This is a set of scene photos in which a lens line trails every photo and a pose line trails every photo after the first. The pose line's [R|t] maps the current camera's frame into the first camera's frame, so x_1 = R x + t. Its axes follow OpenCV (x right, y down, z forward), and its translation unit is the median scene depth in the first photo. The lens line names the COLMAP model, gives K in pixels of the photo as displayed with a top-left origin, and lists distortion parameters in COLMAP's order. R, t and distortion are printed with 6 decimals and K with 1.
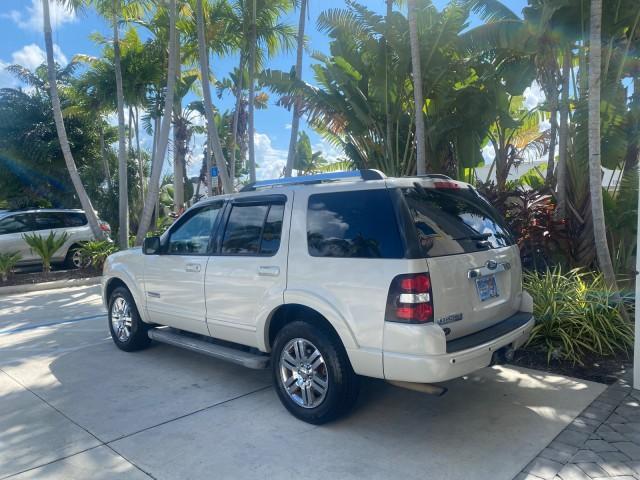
lens RADIAL K [[494.5, 0, 320.4], [0, 494.5, 238.8], [0, 0, 1]] dist [0.004754, -0.020171]
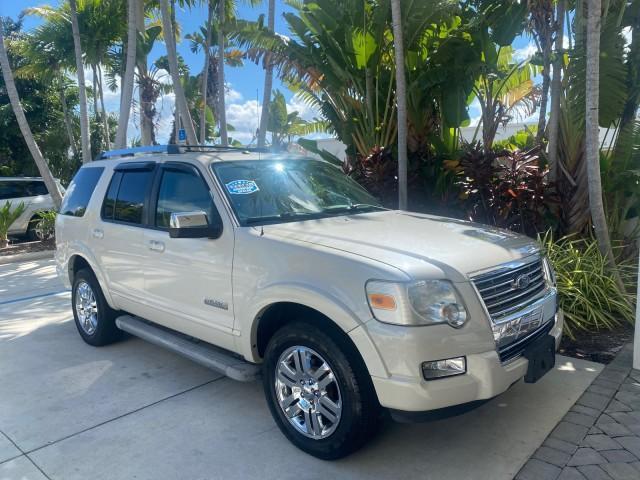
lens RADIAL K [[494.5, 0, 322.0], [0, 494.5, 239.7], [0, 0, 1]] dist [0.004754, -0.020171]
pose [[0.999358, -0.014961, 0.032561, 0.023461], [0.012643, 0.997447, 0.070286, -0.001592], [-0.033529, -0.069829, 0.996995, 0.080641]]
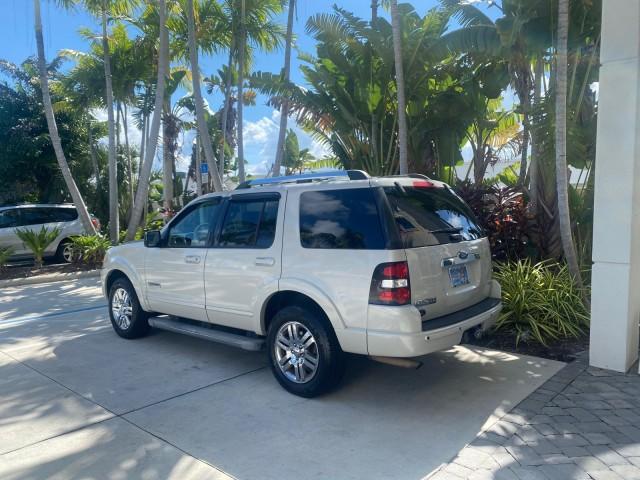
lens RADIAL K [[494.5, 0, 323.8], [0, 494.5, 243.6], [0, 0, 1]] dist [0.004754, -0.020171]
pose [[0.999343, -0.000828, 0.036247, -0.006420], [0.000143, 0.999822, 0.018891, 0.002451], [-0.036256, -0.018873, 0.999164, -0.059642]]
